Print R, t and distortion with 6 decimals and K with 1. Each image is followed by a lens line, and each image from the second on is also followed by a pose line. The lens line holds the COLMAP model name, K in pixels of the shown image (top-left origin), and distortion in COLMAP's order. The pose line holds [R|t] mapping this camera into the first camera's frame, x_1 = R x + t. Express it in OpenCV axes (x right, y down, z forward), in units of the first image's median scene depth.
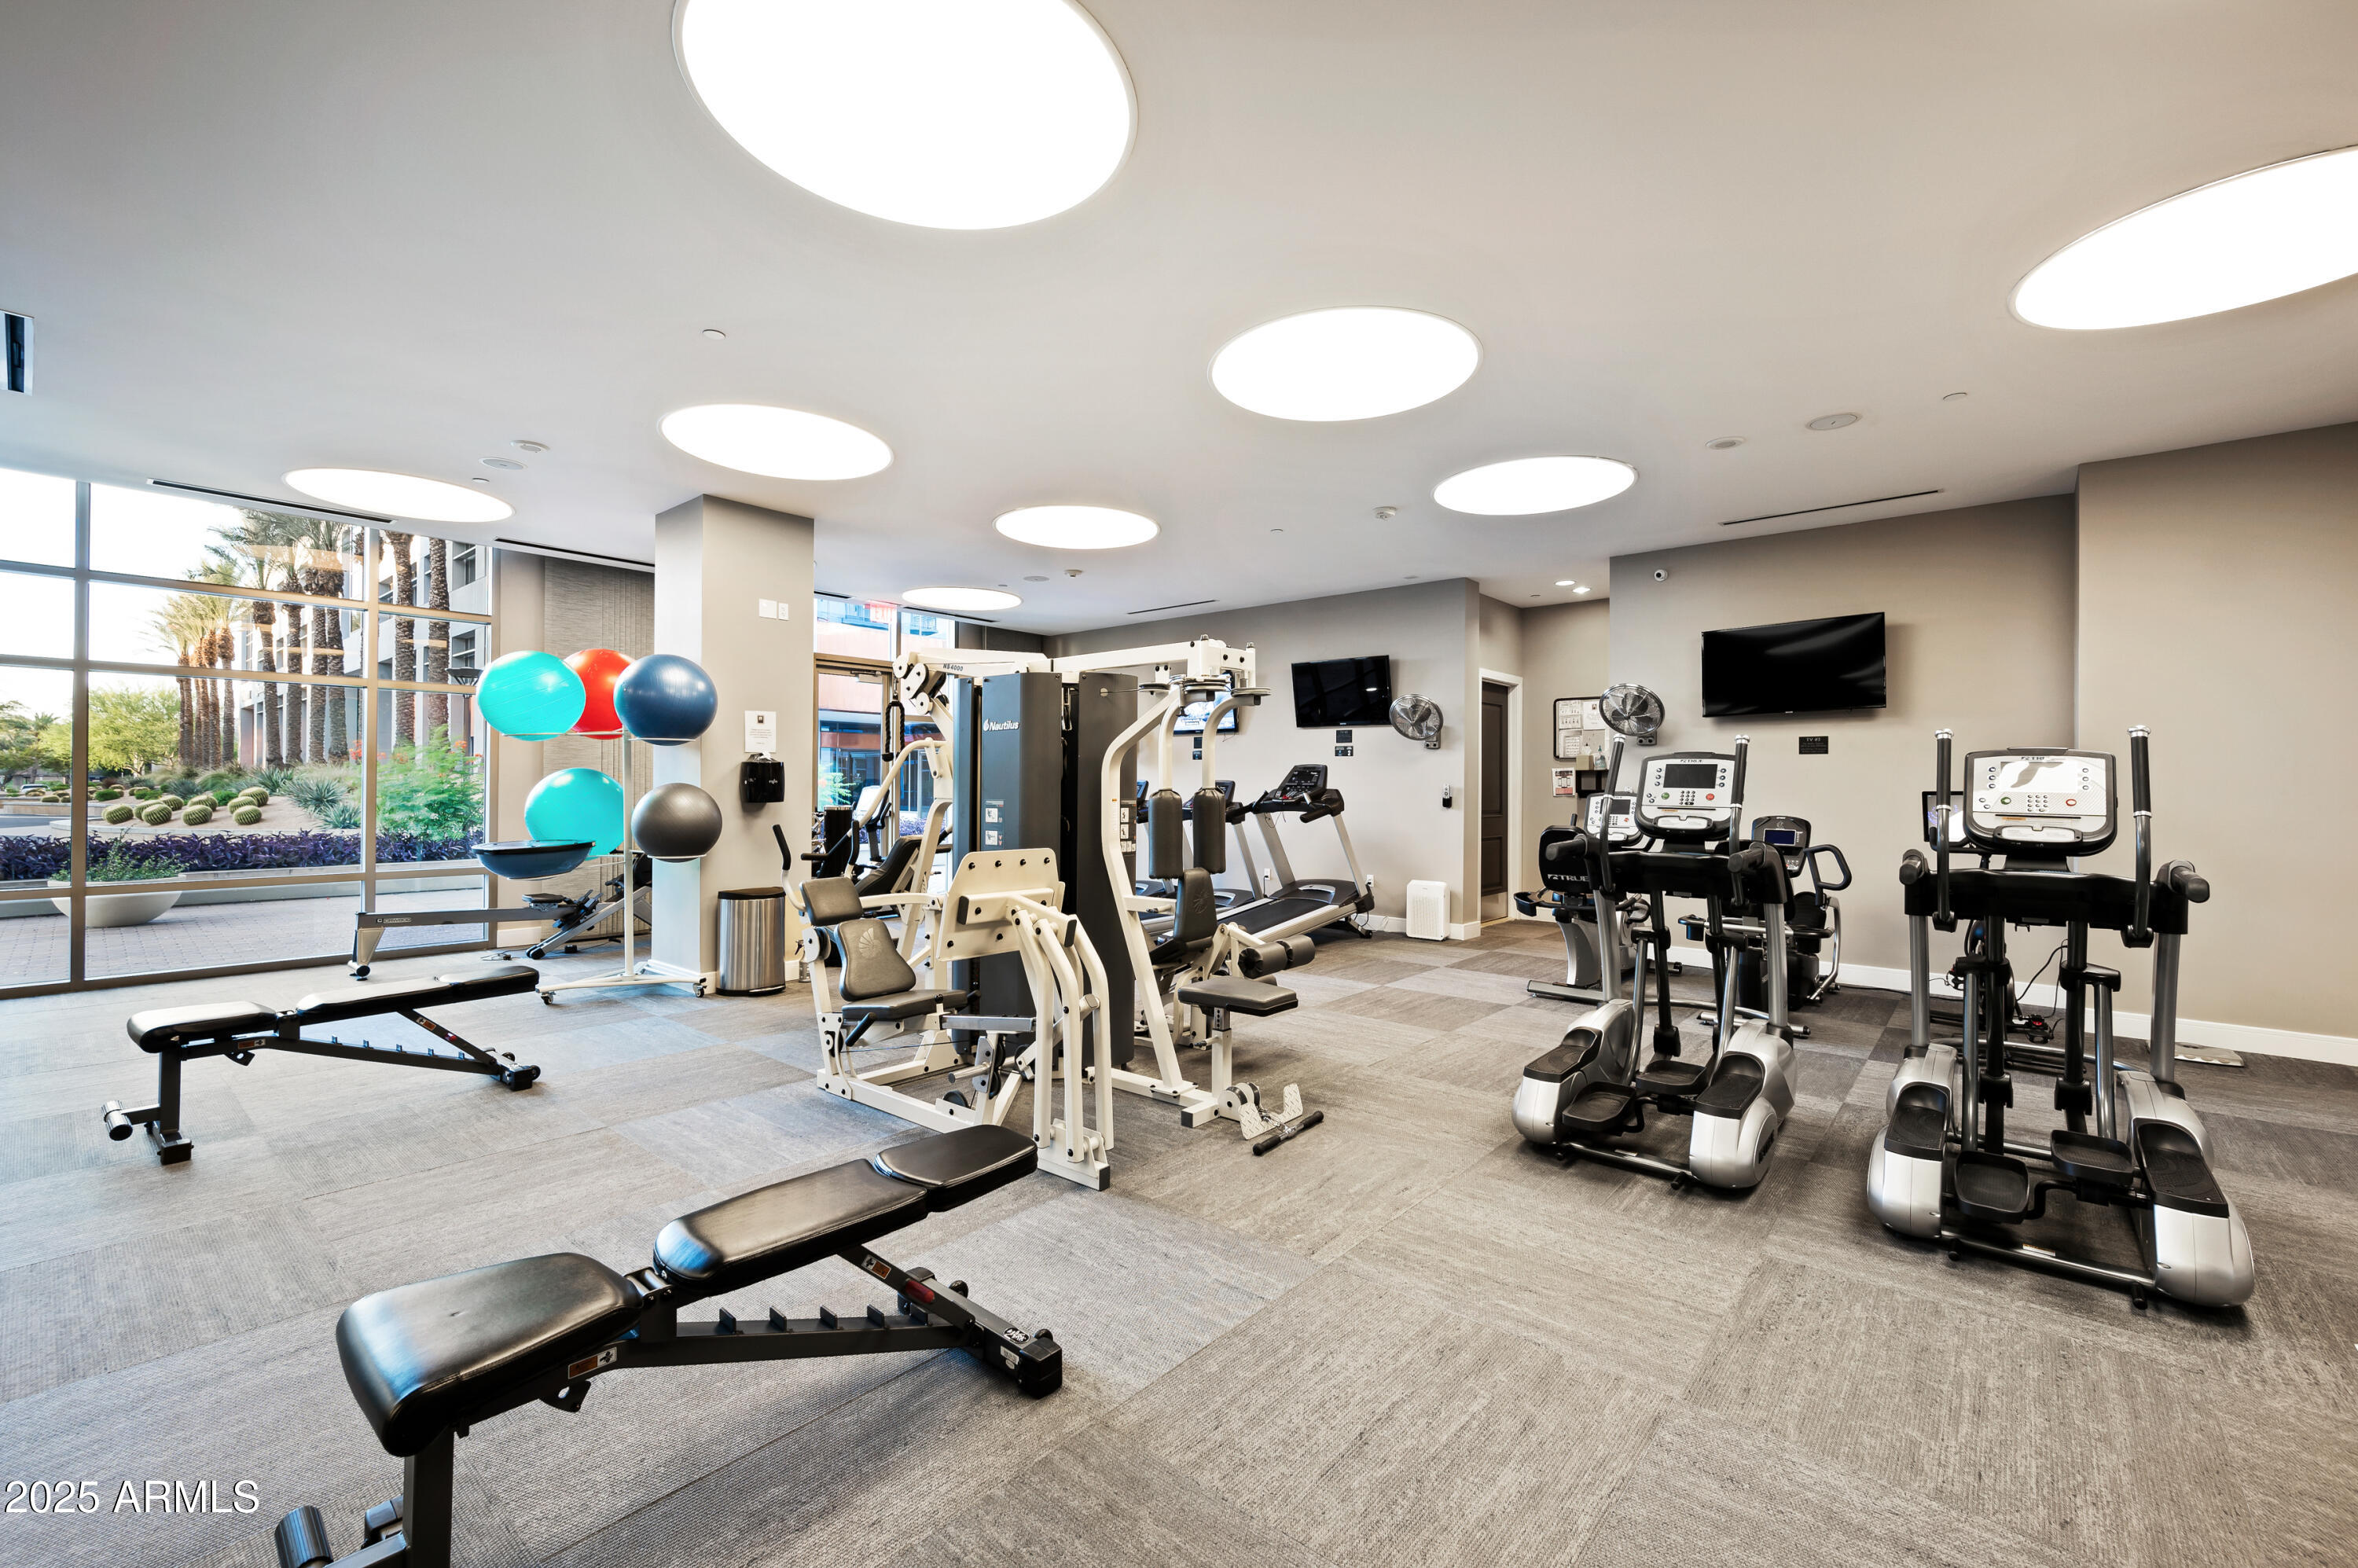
lens RADIAL K [[1033.8, 0, 1179.0], [0, 1033.8, 784.0], [0, 0, 1]] dist [0.010962, -0.000185]
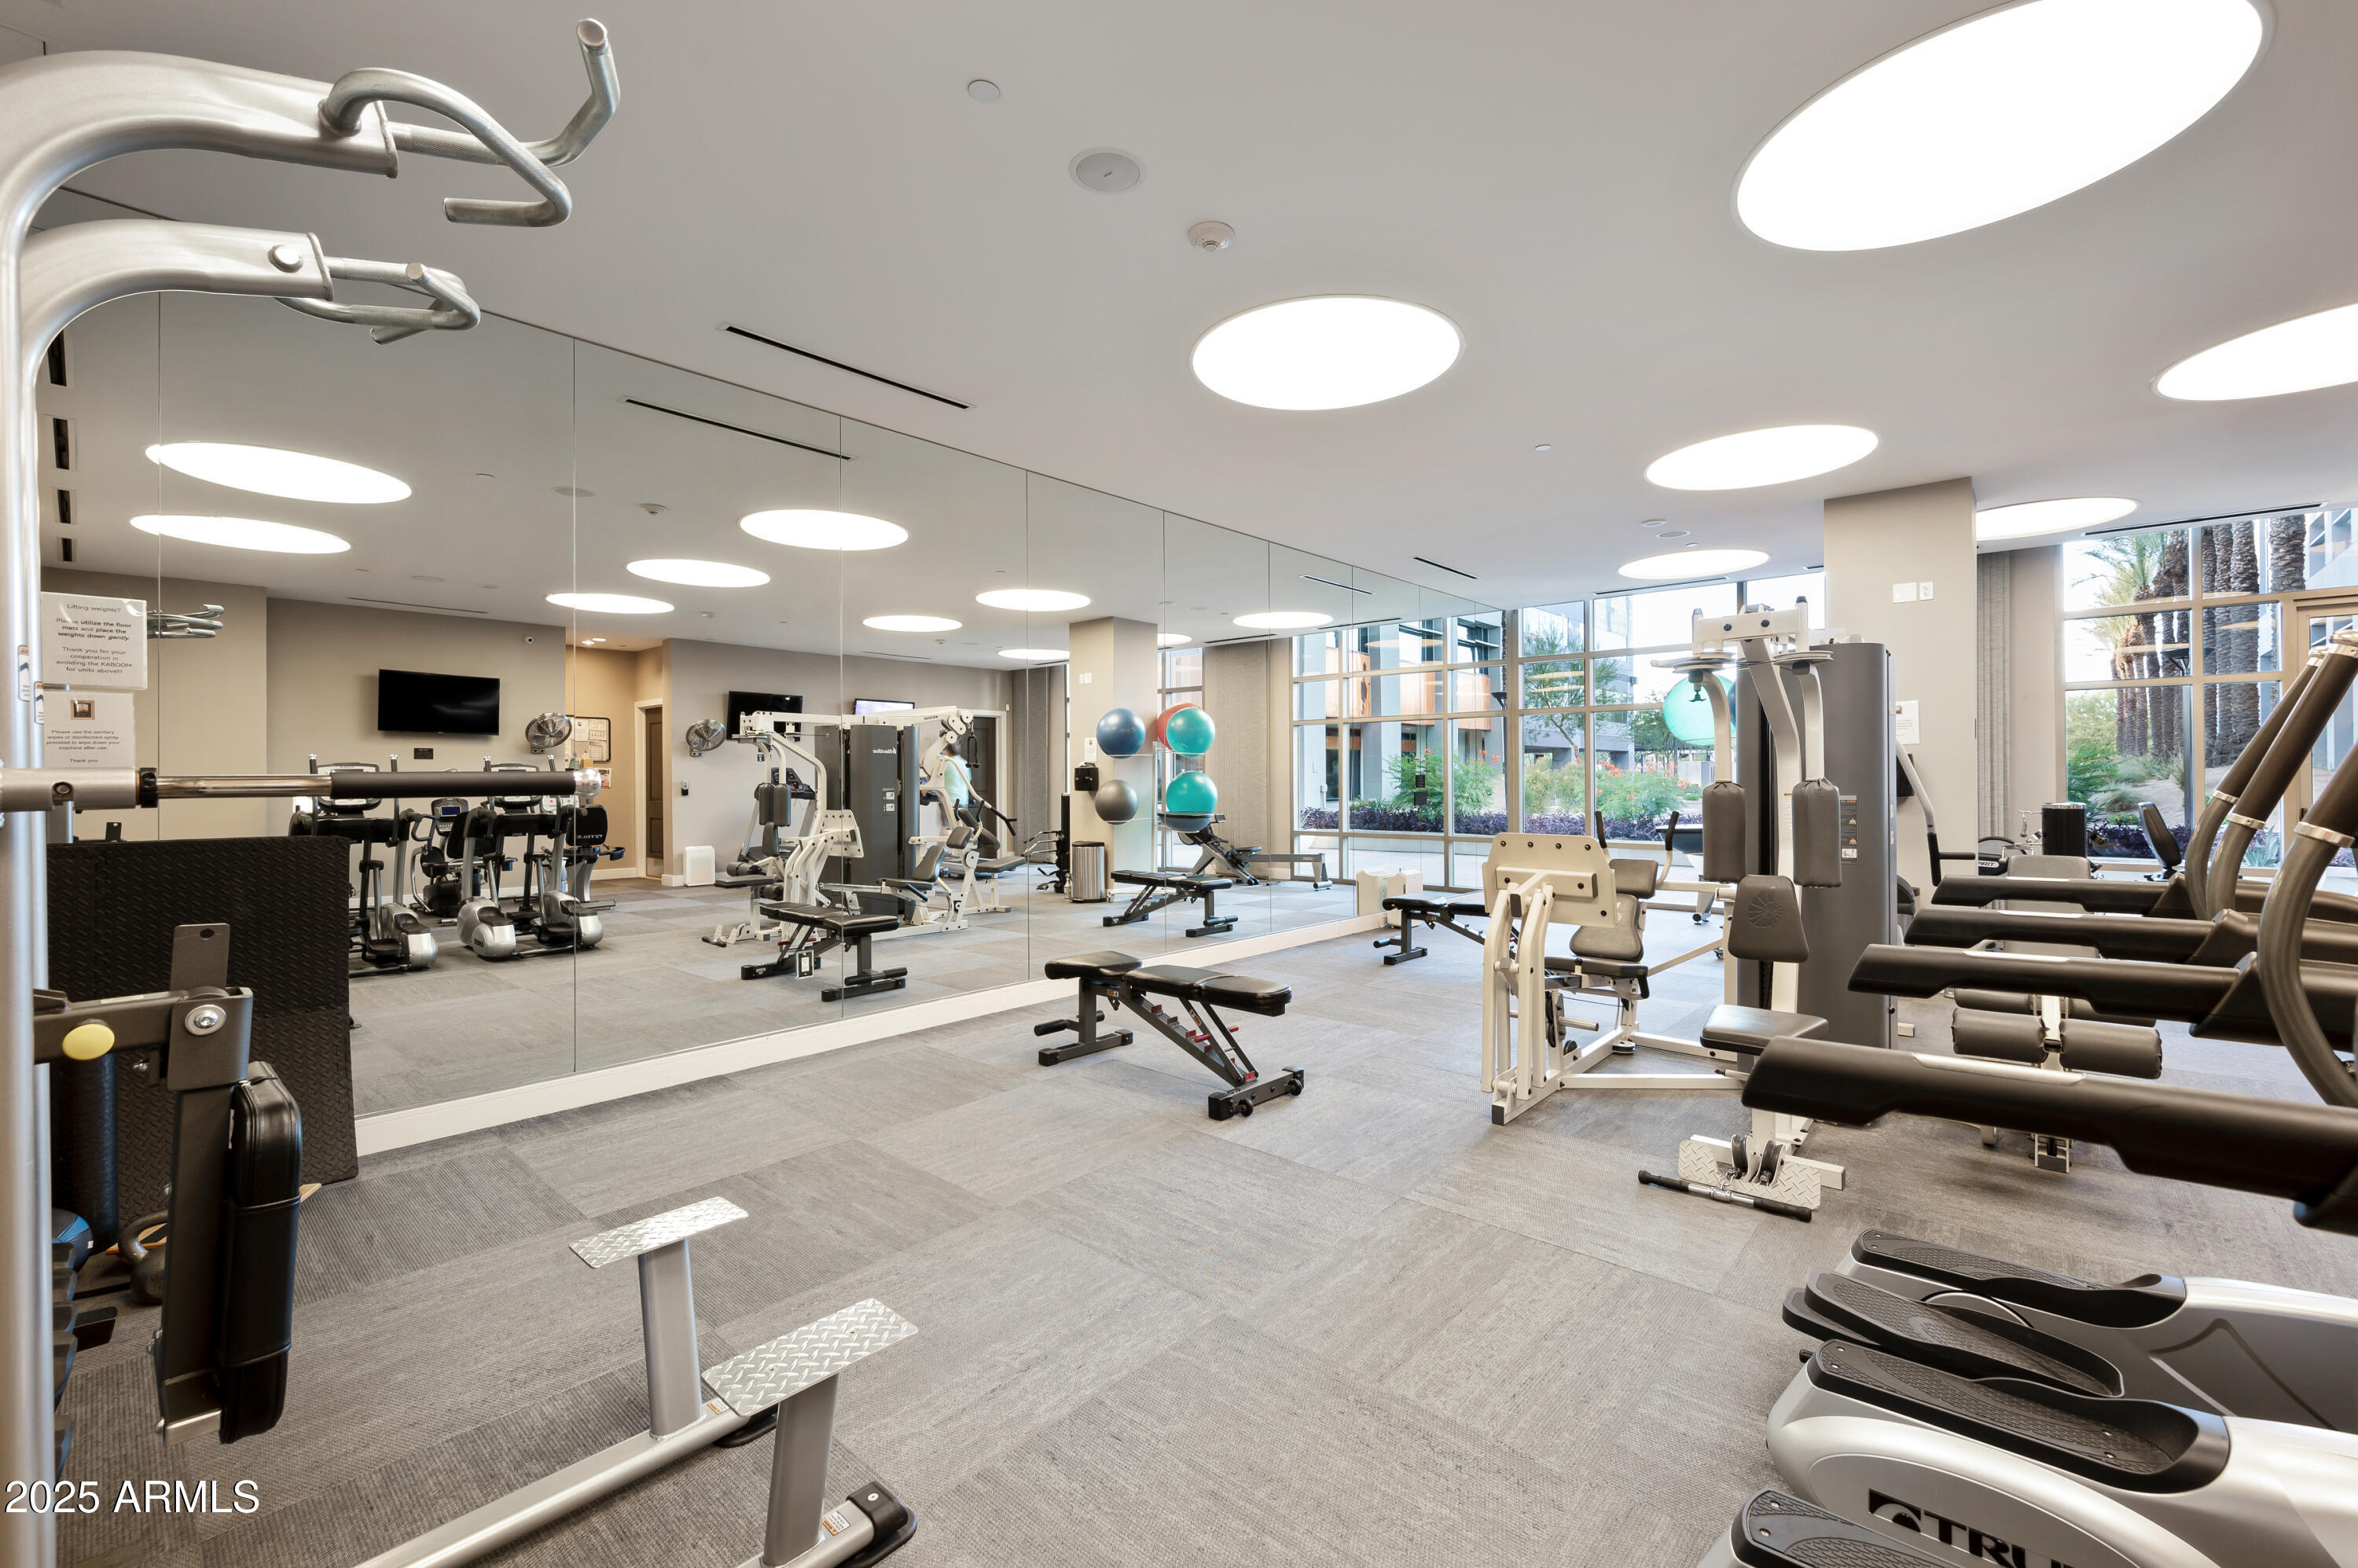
lens RADIAL K [[1033.8, 0, 1179.0], [0, 1033.8, 784.0], [0, 0, 1]] dist [0.010962, -0.000185]
pose [[-0.071629, -0.001428, -0.997430, 1.288316], [0.003047, 0.999994, -0.001650, 0.001175], [0.997427, -0.003157, -0.071624, 0.812592]]
